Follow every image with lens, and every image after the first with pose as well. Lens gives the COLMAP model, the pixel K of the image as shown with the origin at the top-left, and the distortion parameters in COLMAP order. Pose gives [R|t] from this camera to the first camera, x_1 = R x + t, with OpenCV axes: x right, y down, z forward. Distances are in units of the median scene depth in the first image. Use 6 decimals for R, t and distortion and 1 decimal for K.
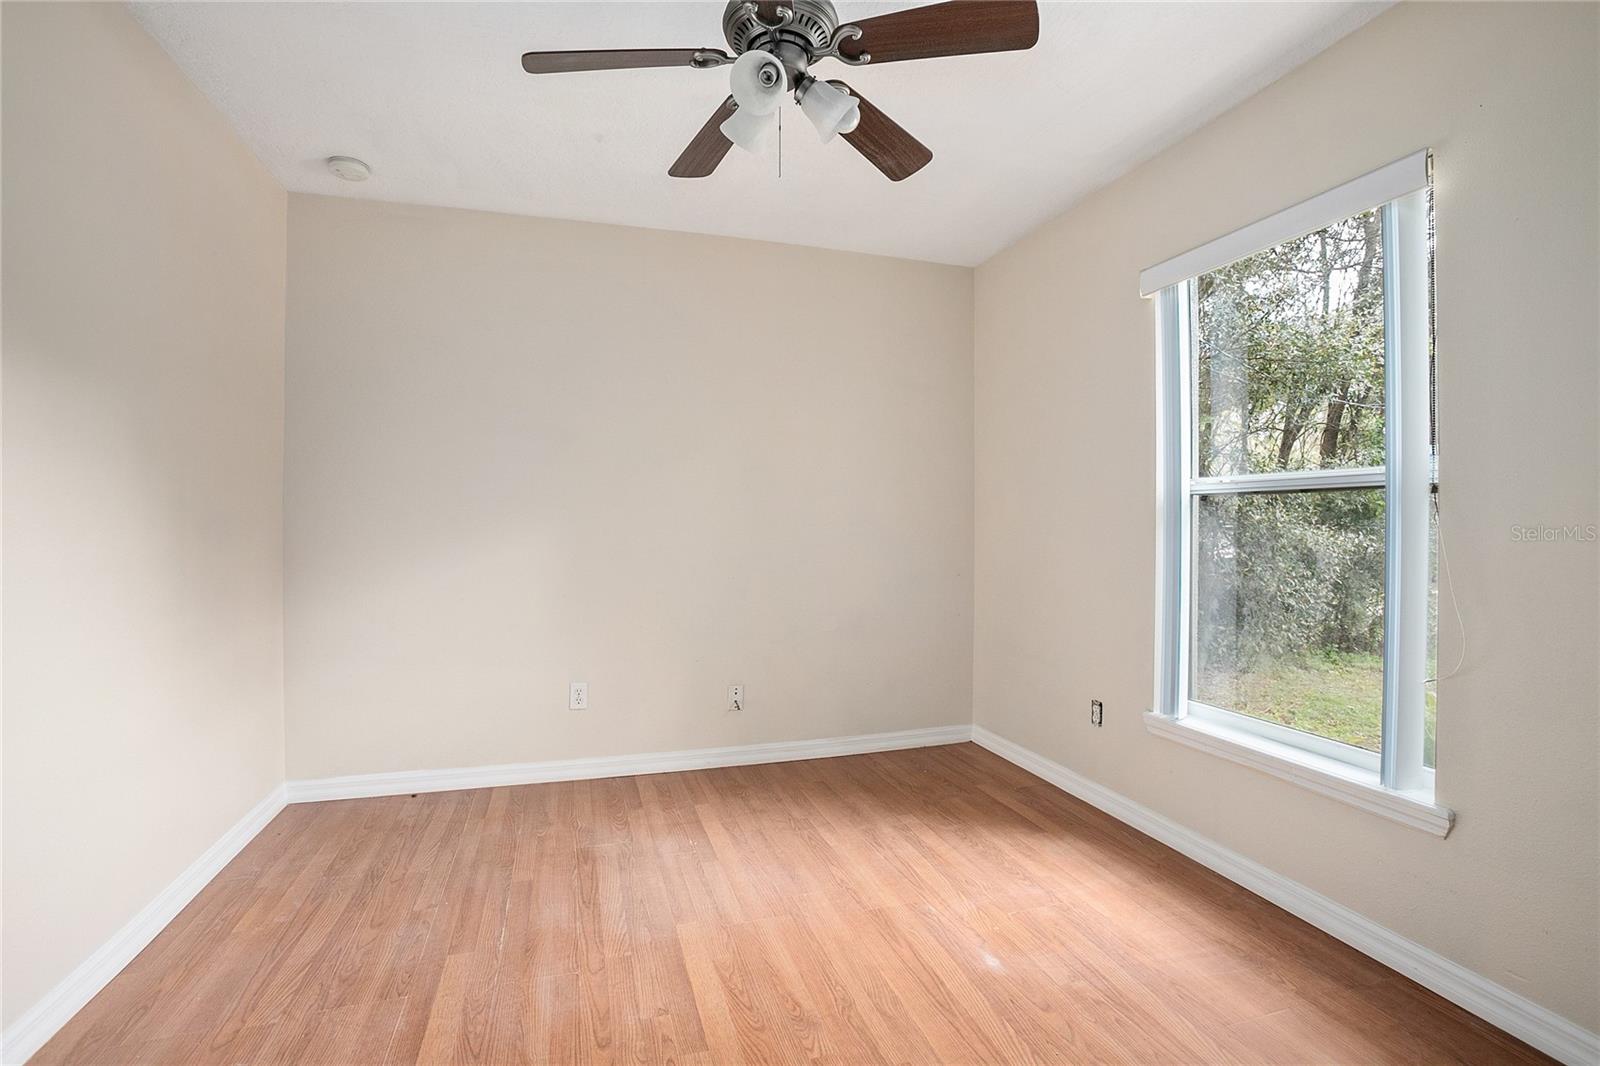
lens RADIAL K [[734.5, 0, 794.1], [0, 734.5, 521.8], [0, 0, 1]] dist [-0.080512, 0.032907]
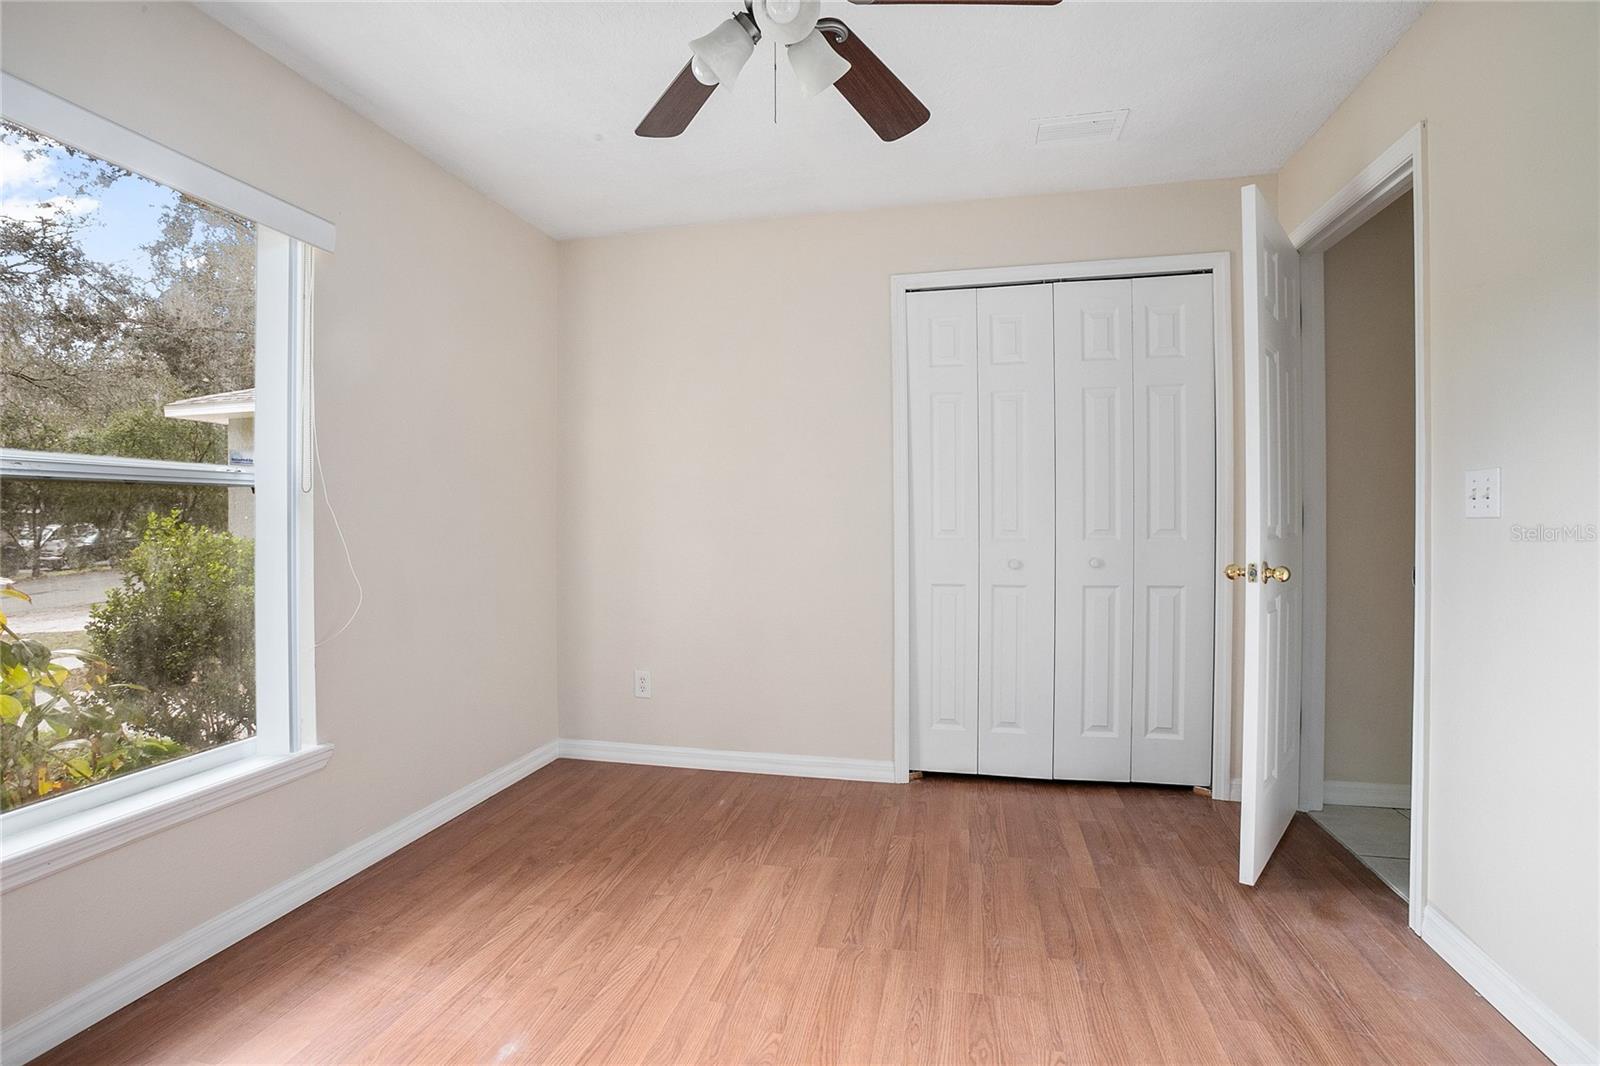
lens RADIAL K [[734.5, 0, 794.1], [0, 734.5, 521.8], [0, 0, 1]] dist [-0.080512, 0.032907]
pose [[-0.863949, 0.000479, 0.503580, -0.432379], [0.002487, 0.999991, 0.003316, 0.002634], [-0.503574, 0.004117, -0.863942, 1.579548]]
